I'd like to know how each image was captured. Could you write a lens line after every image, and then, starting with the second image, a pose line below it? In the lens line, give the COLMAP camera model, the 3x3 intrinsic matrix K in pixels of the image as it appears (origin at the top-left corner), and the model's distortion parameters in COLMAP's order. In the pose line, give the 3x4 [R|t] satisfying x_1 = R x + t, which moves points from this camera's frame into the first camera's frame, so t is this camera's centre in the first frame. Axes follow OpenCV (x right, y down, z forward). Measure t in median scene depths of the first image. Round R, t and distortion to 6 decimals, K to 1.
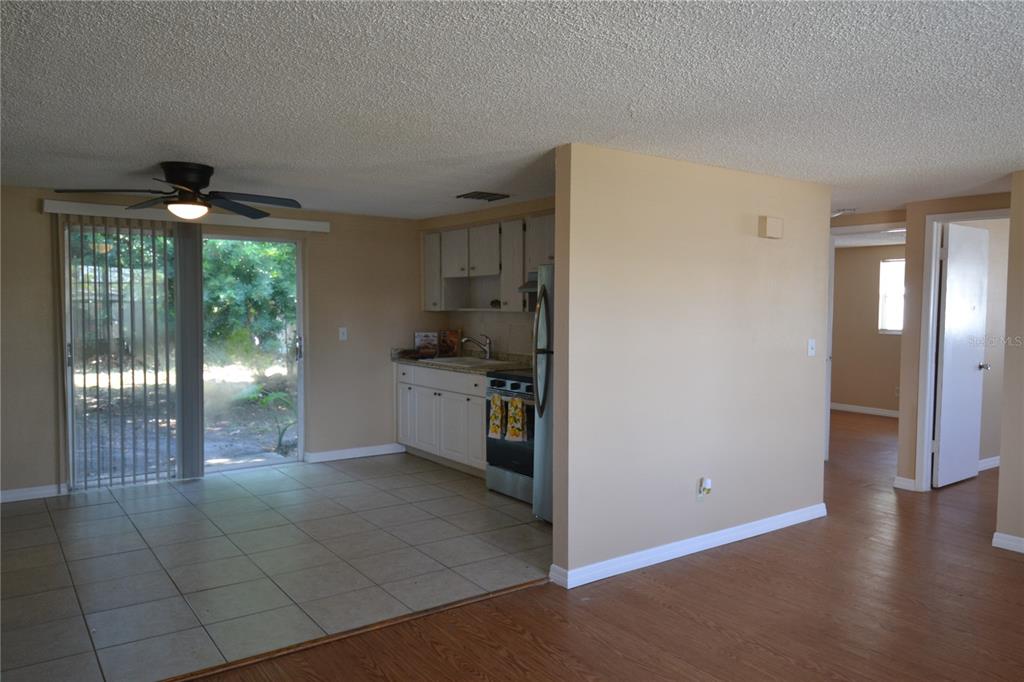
lens RADIAL K [[738.1, 0, 509.7], [0, 738.1, 336.0], [0, 0, 1]] dist [0.057382, -0.066386]
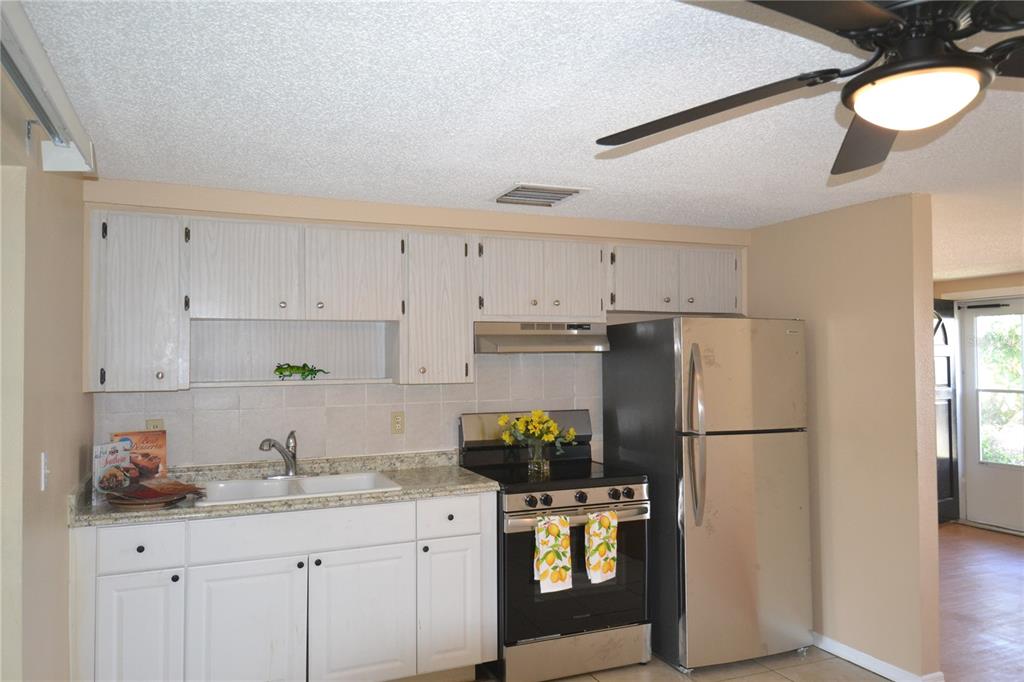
lens RADIAL K [[738.1, 0, 509.7], [0, 738.1, 336.0], [0, 0, 1]] dist [0.057382, -0.066386]
pose [[0.220881, 0.027115, 0.974924, -0.586060], [0.048843, 0.998052, -0.038824, -0.046356], [-0.974077, 0.056194, 0.219126, 0.823974]]
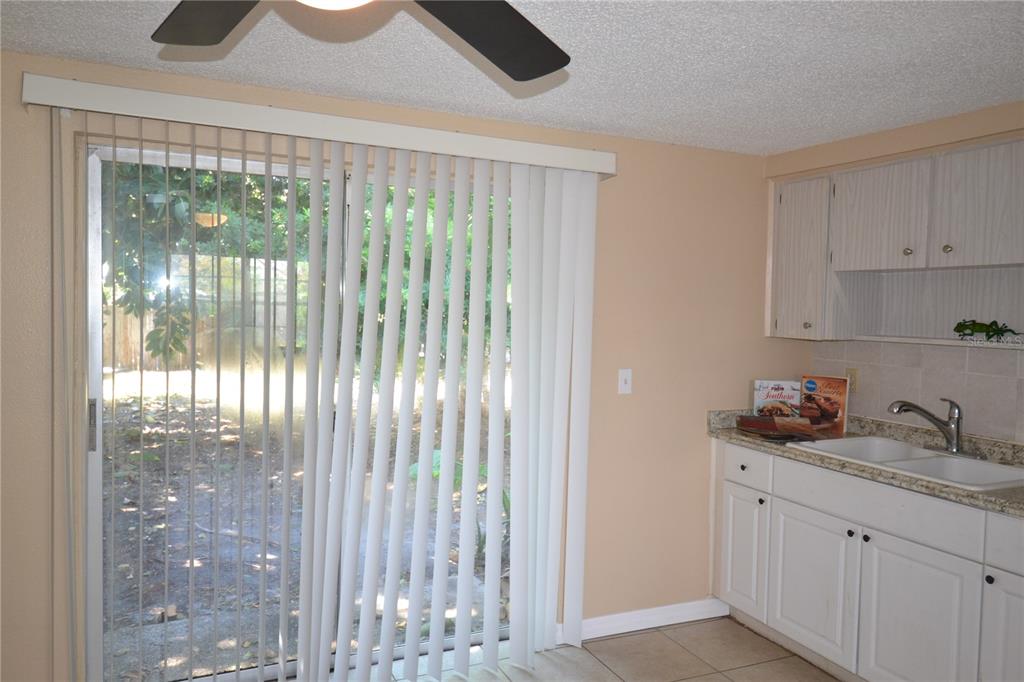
lens RADIAL K [[738.1, 0, 509.7], [0, 738.1, 336.0], [0, 0, 1]] dist [0.057382, -0.066386]
pose [[0.981262, 0.028831, -0.190507, -0.237893], [-0.029568, 0.999562, -0.001026, -0.035435], [0.190395, 0.006639, 0.981685, 0.570435]]
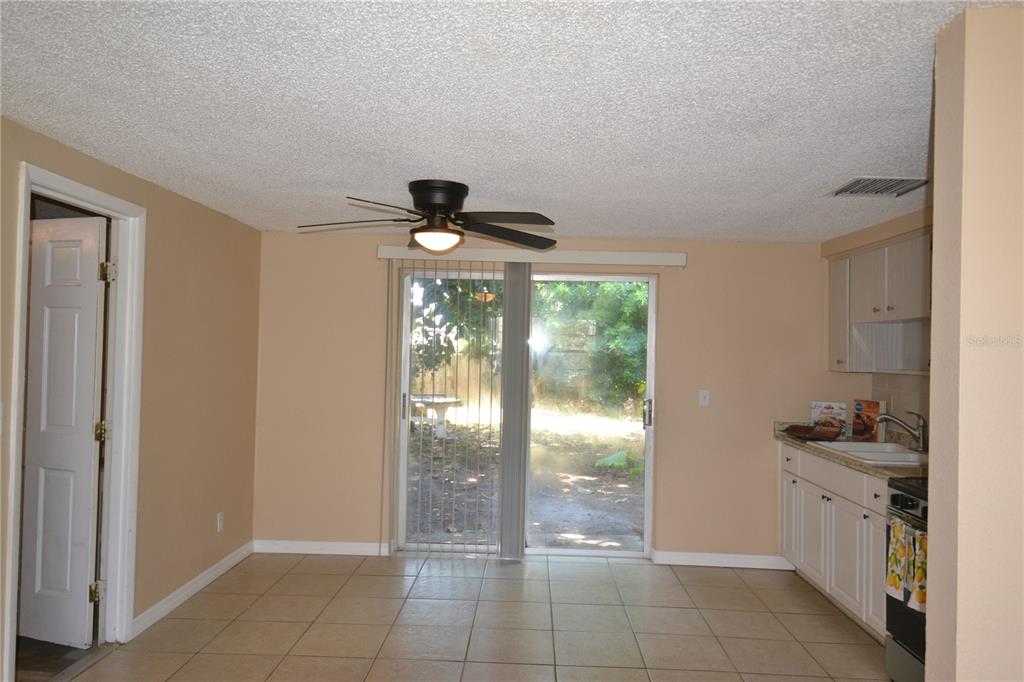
lens RADIAL K [[738.1, 0, 509.7], [0, 738.1, 336.0], [0, 0, 1]] dist [0.057382, -0.066386]
pose [[0.797756, 0.005415, -0.602956, 0.084618], [-0.046512, 0.997533, -0.052580, -0.019455], [0.601184, 0.069991, 0.796040, 0.310286]]
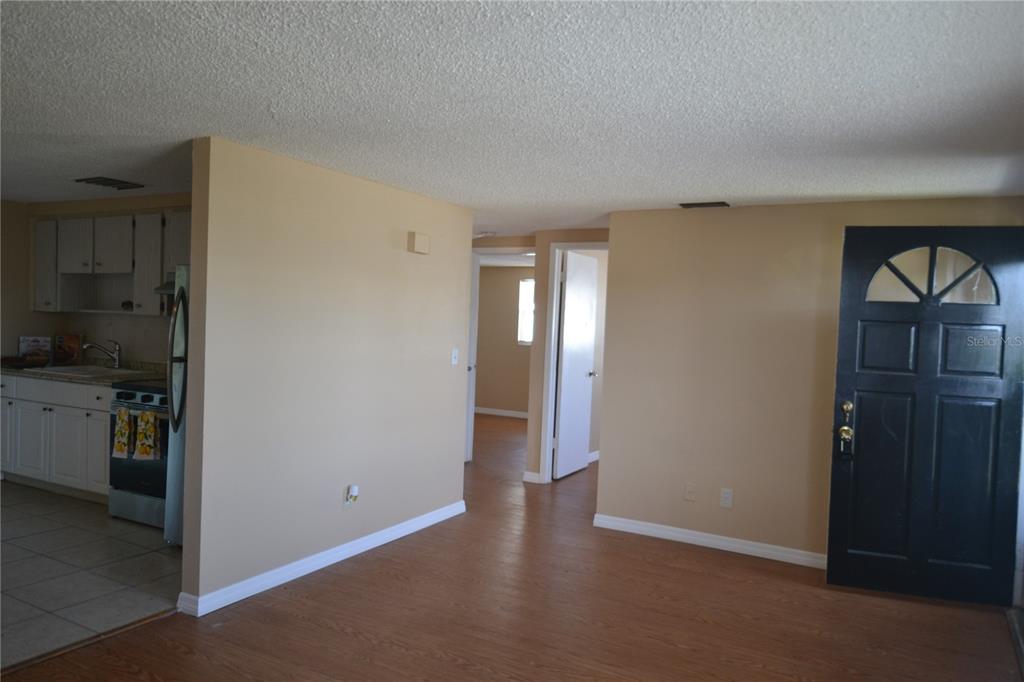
lens RADIAL K [[738.1, 0, 509.7], [0, 738.1, 336.0], [0, 0, 1]] dist [0.057382, -0.066386]
pose [[0.905222, 0.017952, 0.424559, 0.018369], [-0.013111, 0.999811, -0.014321, -0.000472], [-0.424736, 0.007397, 0.905287, -0.005411]]
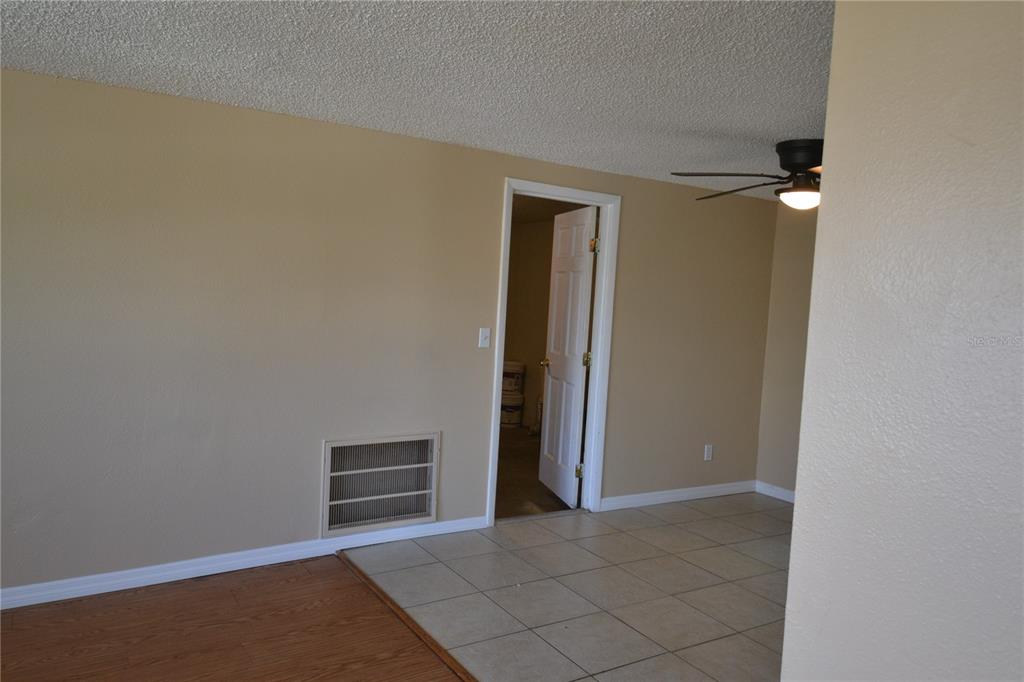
lens RADIAL K [[738.1, 0, 509.7], [0, 738.1, 336.0], [0, 0, 1]] dist [0.057382, -0.066386]
pose [[-0.046705, 0.056505, -0.997309, 0.300106], [-0.100724, 0.993044, 0.060980, -0.027772], [0.993817, 0.103301, -0.040689, 0.542849]]
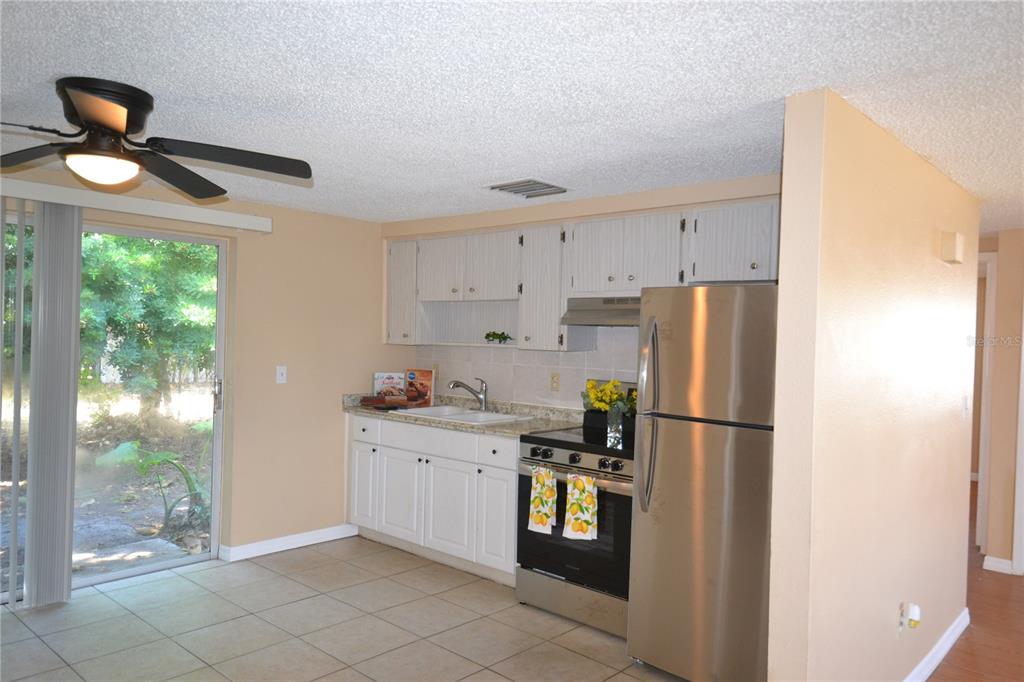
lens RADIAL K [[738.1, 0, 509.7], [0, 738.1, 336.0], [0, 0, 1]] dist [0.057382, -0.066386]
pose [[0.977603, 0.021905, 0.209316, -0.184194], [-0.014388, 0.999198, -0.037370, -0.019266], [-0.209967, 0.033521, 0.977134, 0.289344]]
